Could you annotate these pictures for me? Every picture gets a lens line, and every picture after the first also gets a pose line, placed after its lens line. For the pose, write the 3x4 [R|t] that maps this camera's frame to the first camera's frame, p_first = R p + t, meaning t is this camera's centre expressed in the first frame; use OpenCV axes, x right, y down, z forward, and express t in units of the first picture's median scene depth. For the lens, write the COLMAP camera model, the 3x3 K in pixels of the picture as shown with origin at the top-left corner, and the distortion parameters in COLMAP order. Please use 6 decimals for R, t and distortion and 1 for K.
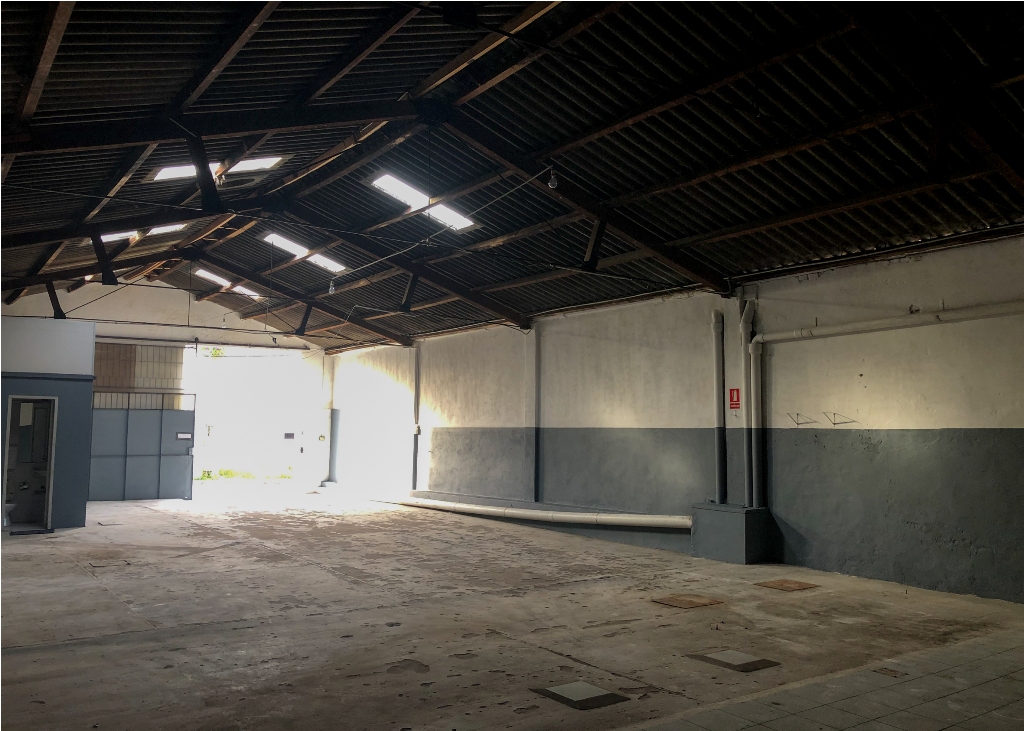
lens RADIAL K [[819.3, 0, 512.0], [0, 819.3, 365.5], [0, 0, 1]] dist [0.000389, -0.001027]
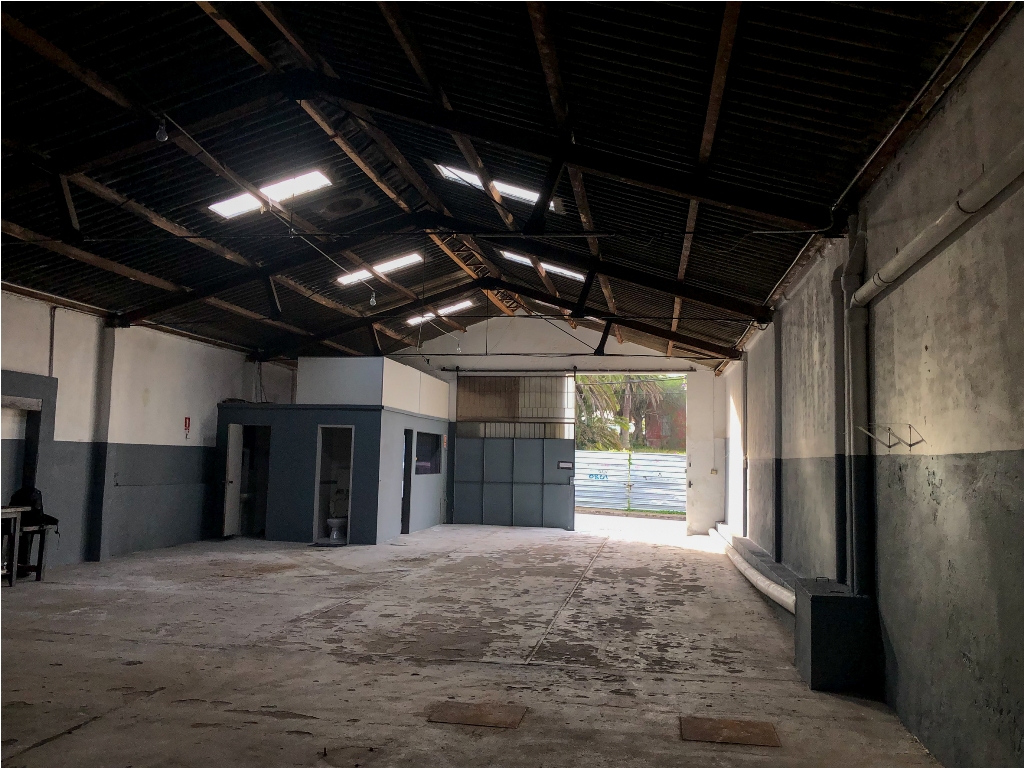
lens RADIAL K [[854.6, 0, 512.0], [0, 854.6, 384.0], [0, 0, 1]] dist [0.001655, -0.001415]
pose [[0.709703, -0.050898, -0.702660, 0.296395], [0.038243, 0.998699, -0.033716, 0.020515], [0.703462, -0.002944, 0.710727, 0.221654]]
